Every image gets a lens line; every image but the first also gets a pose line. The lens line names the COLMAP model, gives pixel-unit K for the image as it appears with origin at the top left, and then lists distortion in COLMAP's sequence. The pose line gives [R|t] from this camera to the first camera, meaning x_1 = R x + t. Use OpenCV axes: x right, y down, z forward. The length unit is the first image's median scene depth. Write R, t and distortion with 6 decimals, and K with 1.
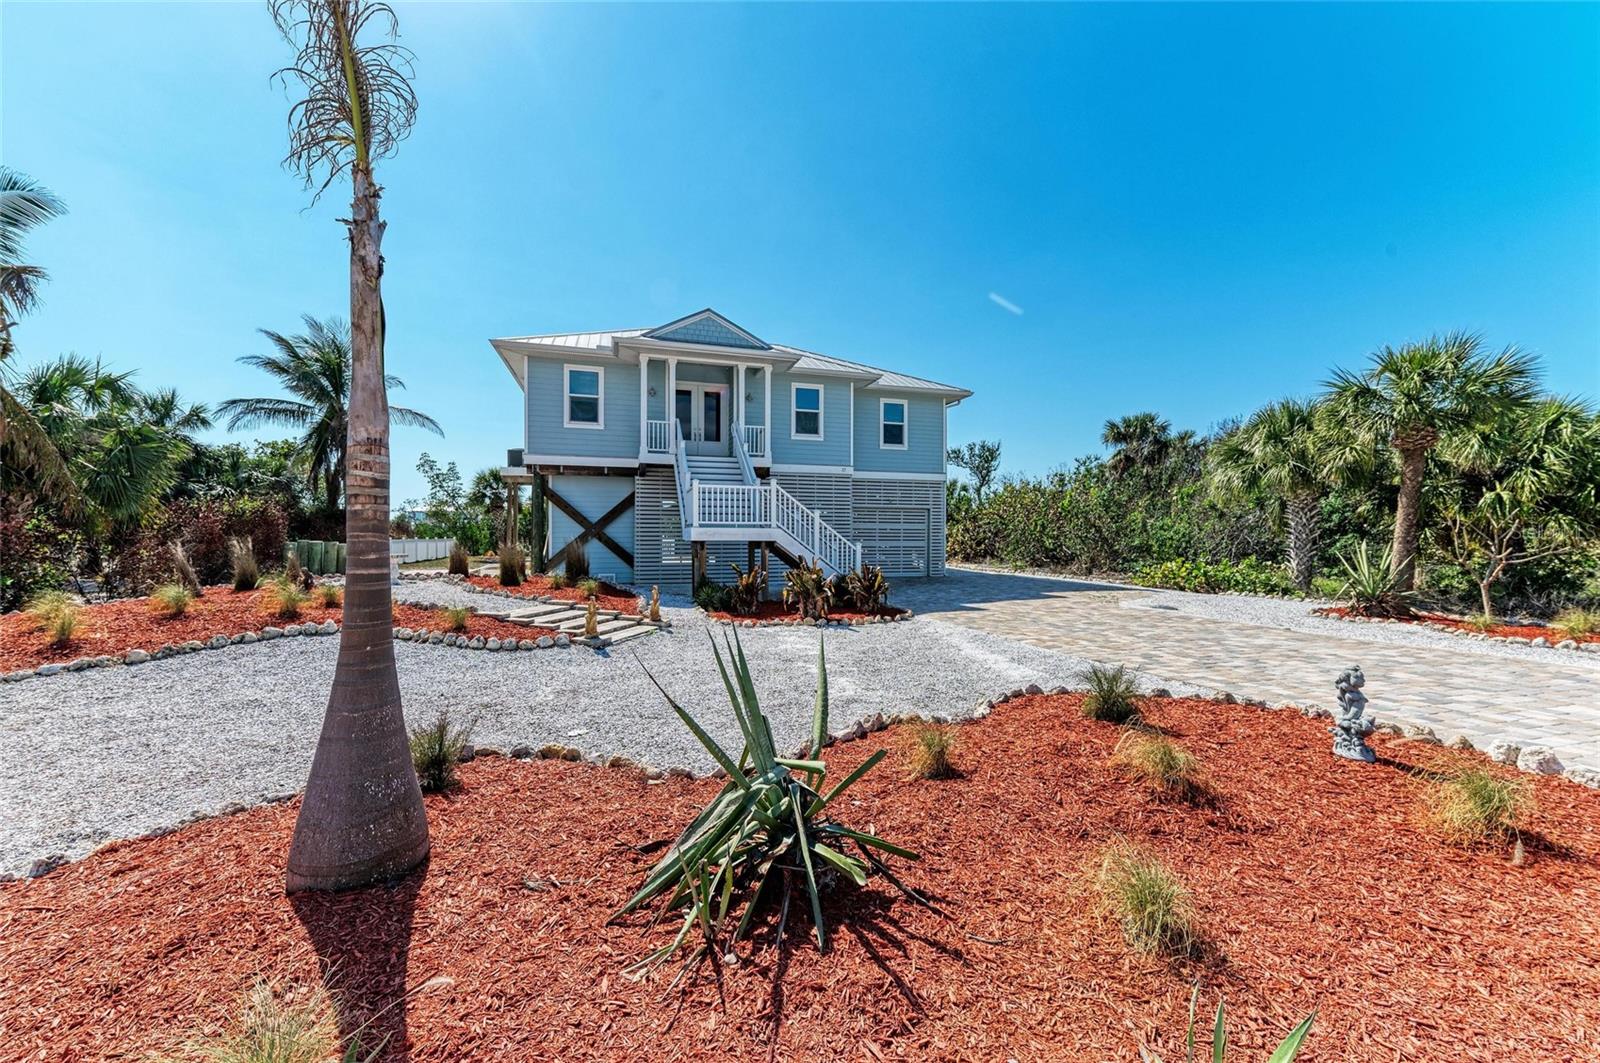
lens RADIAL K [[594.0, 0, 810.4], [0, 594.0, 532.9], [0, 0, 1]] dist [0.017488, 0.000021]
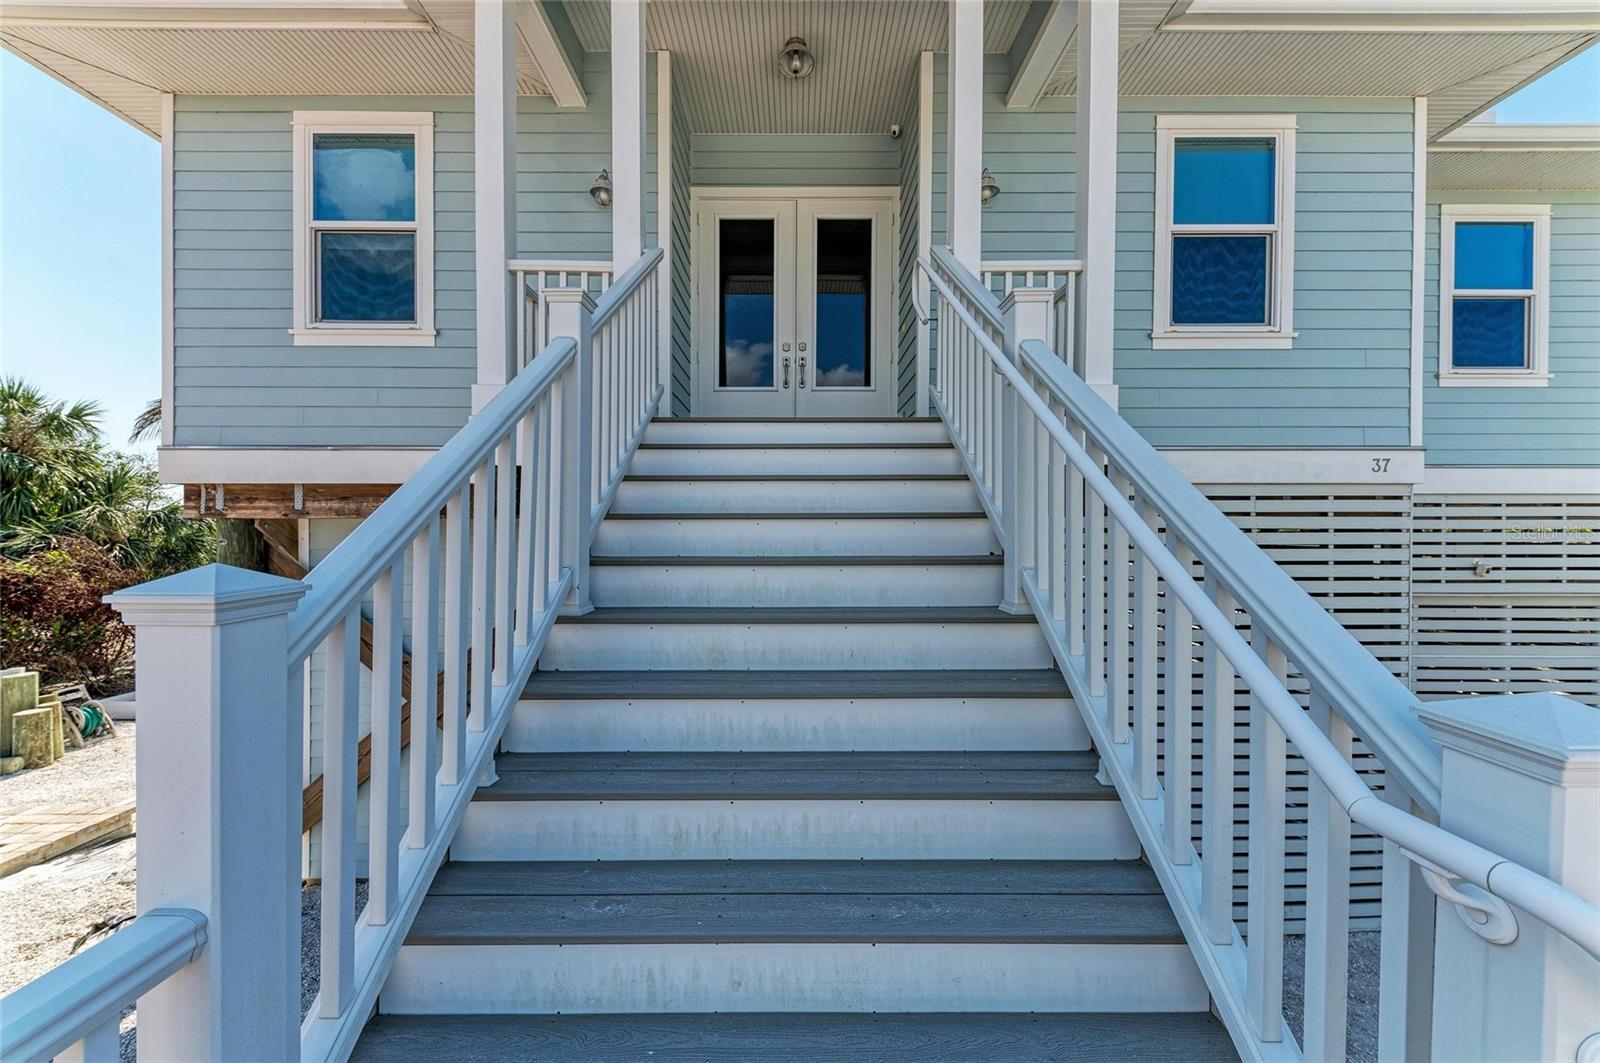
lens RADIAL K [[588.9, 0, 800.0], [0, 588.9, 531.5], [0, 0, 1]] dist [0.001976, 0.000002]
pose [[0.955276, -0.001153, -0.295715, -0.105685], [0.000258, 0.999995, -0.003064, -0.085199], [0.295717, 0.002851, 0.955271, 0.758878]]
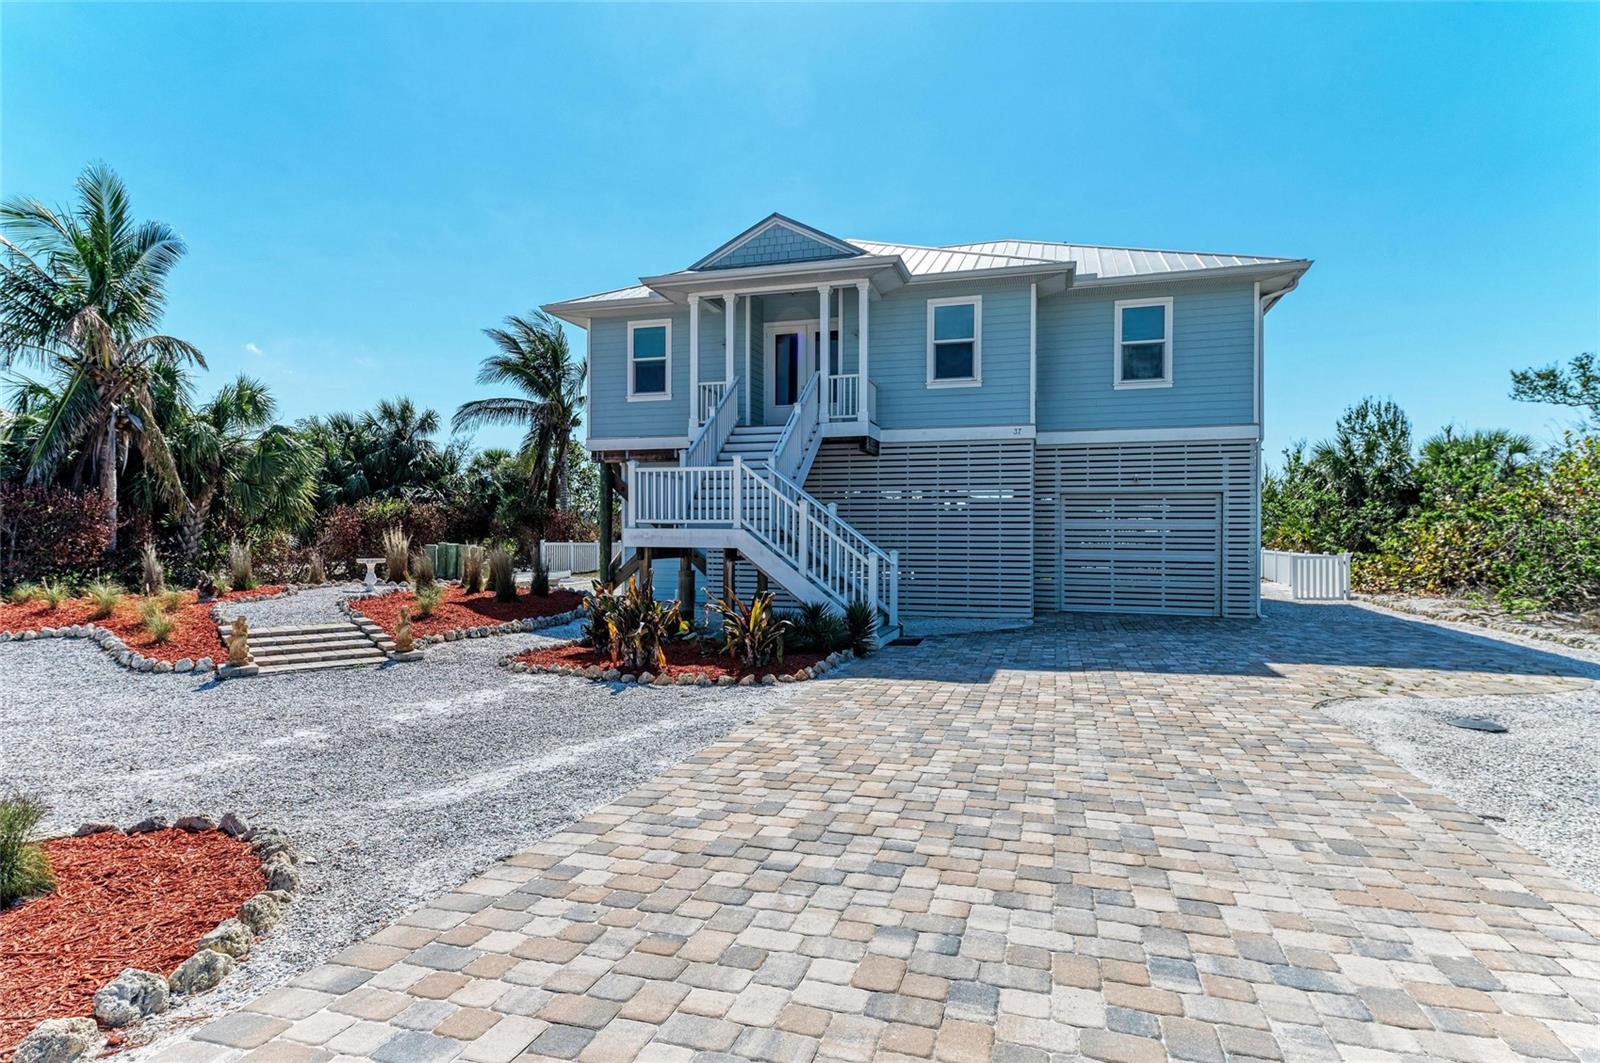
lens RADIAL K [[837.4, 0, 806.9], [0, 837.4, 530.0], [0, 0, 1]] dist [0.032581, -0.015507]
pose [[0.834996, -0.001556, -0.550255, 0.371782], [-0.002082, 0.999980, -0.005988, -0.001029], [0.550253, 0.006146, 0.834976, 0.189435]]
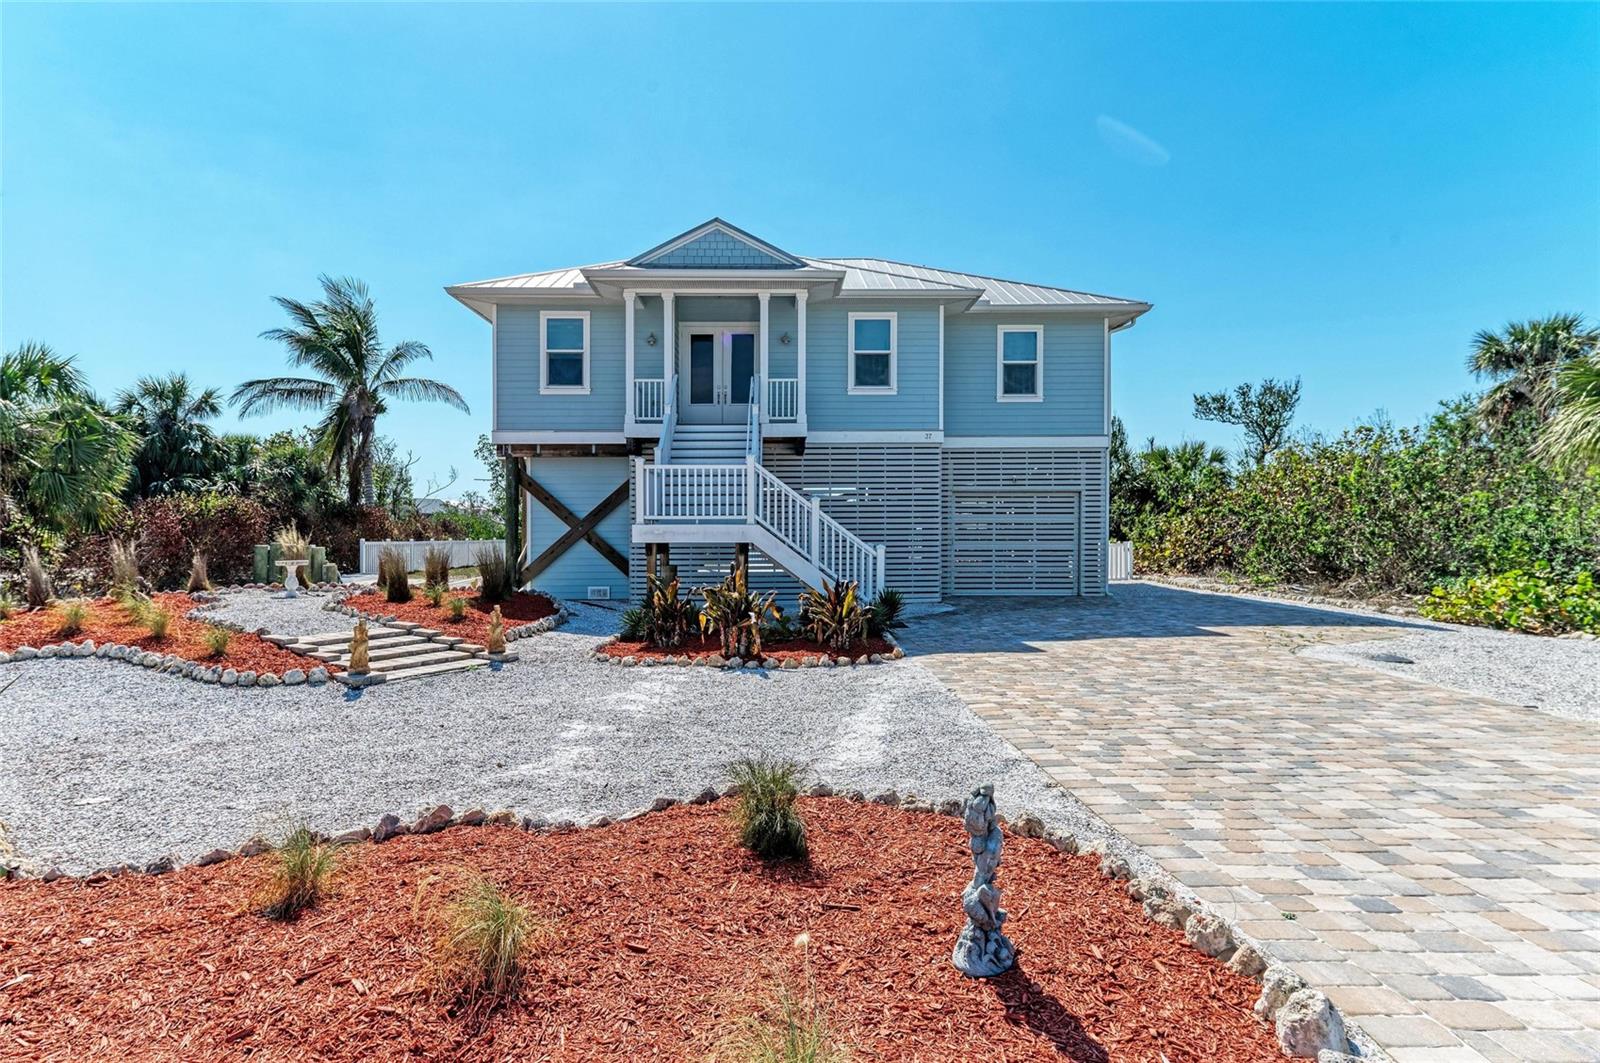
lens RADIAL K [[837.4, 0, 806.9], [0, 837.4, 530.0], [0, 0, 1]] dist [0.032581, -0.015507]
pose [[0.963000, -0.006707, -0.269419, 0.191830], [0.006928, 0.999976, -0.000130, -0.000616], [0.269414, -0.001742, 0.963023, 0.050962]]
